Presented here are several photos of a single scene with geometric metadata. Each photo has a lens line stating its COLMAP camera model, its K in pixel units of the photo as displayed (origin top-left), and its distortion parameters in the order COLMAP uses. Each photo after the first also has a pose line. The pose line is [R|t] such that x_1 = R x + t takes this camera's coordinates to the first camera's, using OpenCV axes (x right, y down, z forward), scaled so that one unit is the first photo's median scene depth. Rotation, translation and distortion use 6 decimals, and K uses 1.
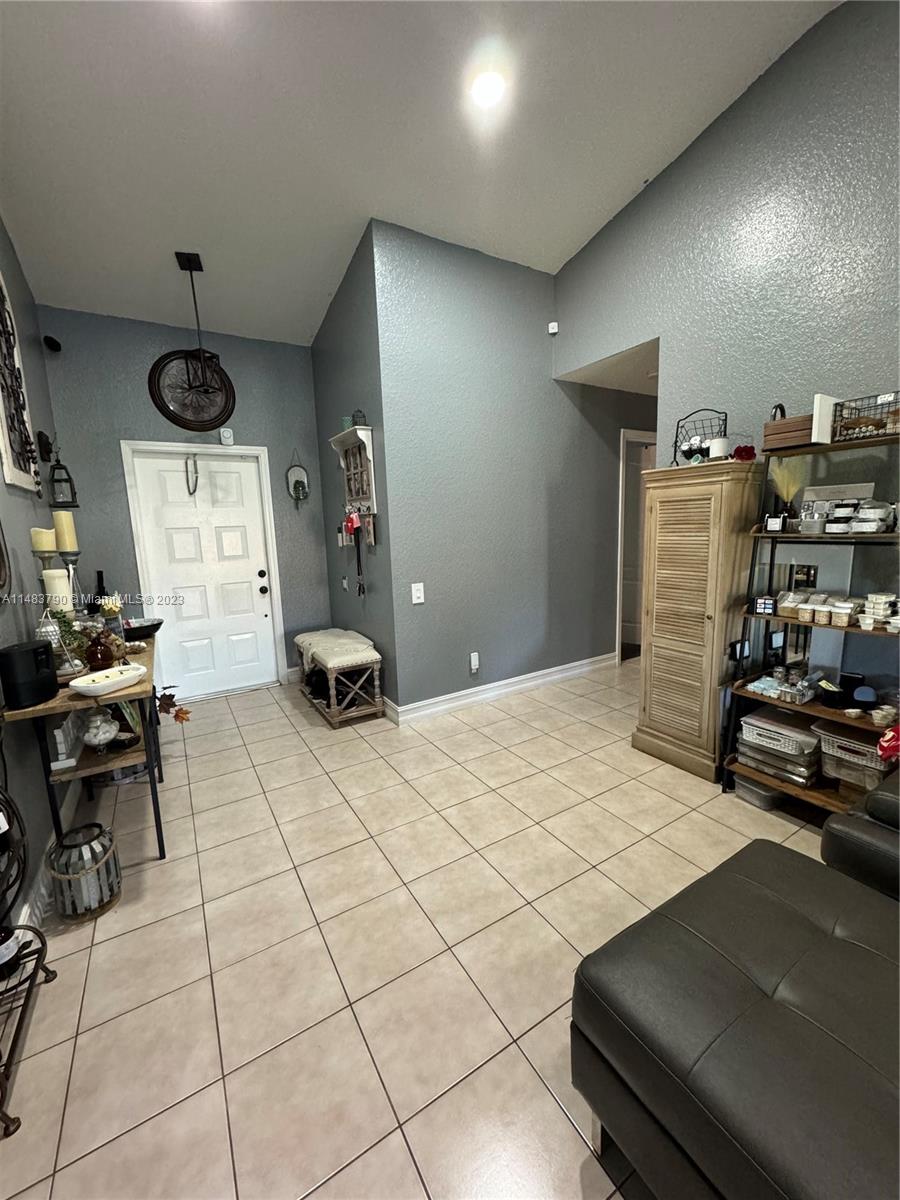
lens RADIAL K [[477.3, 0, 450.0], [0, 477.3, 599.9], [0, 0, 1]] dist [0.000645, 0.001214]
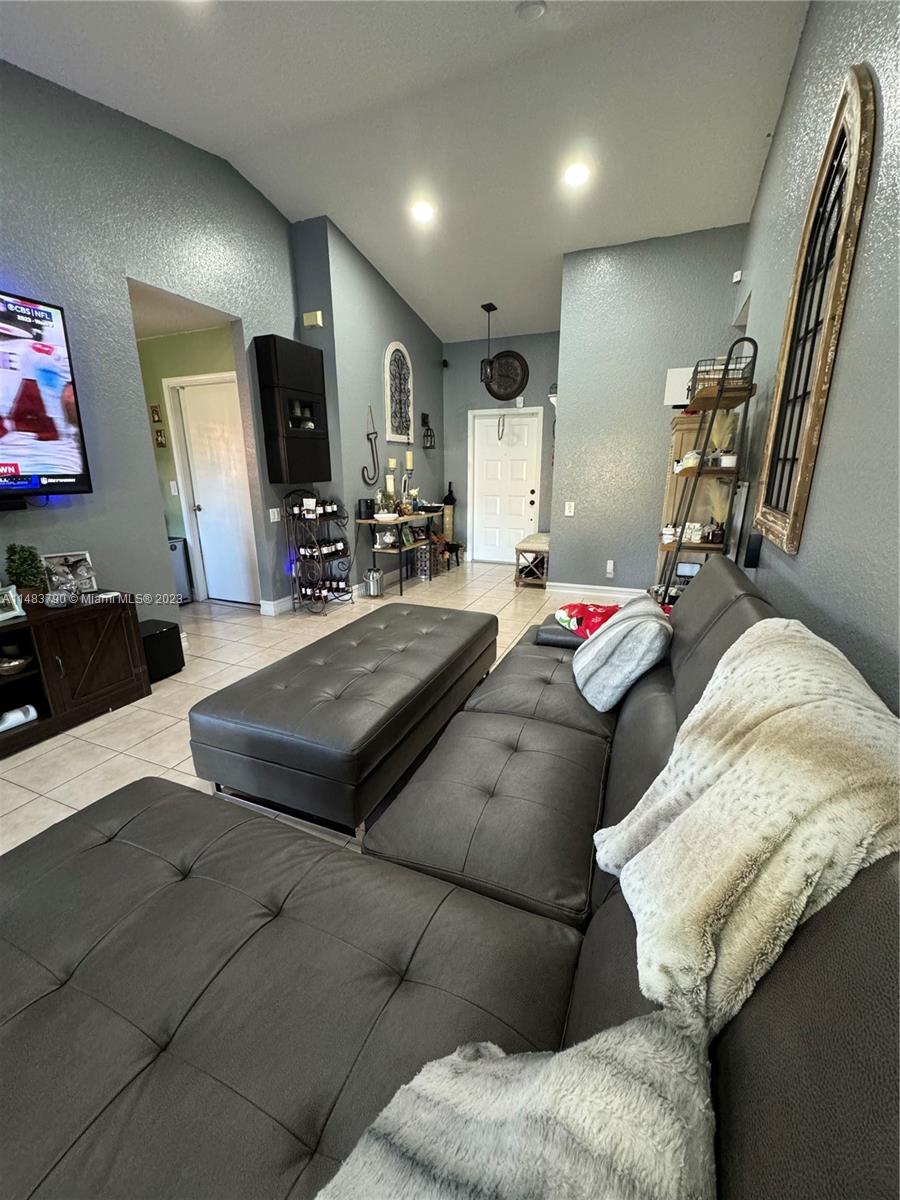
lens RADIAL K [[477.3, 0, 448.4], [0, 477.3, 601.1], [0, 0, 1]] dist [0.000645, 0.001214]
pose [[0.588497, 0.248354, -0.769410, 0.889245], [-0.143625, 0.968629, 0.202804, 0.015959], [0.795640, -0.008843, 0.605706, -0.189279]]
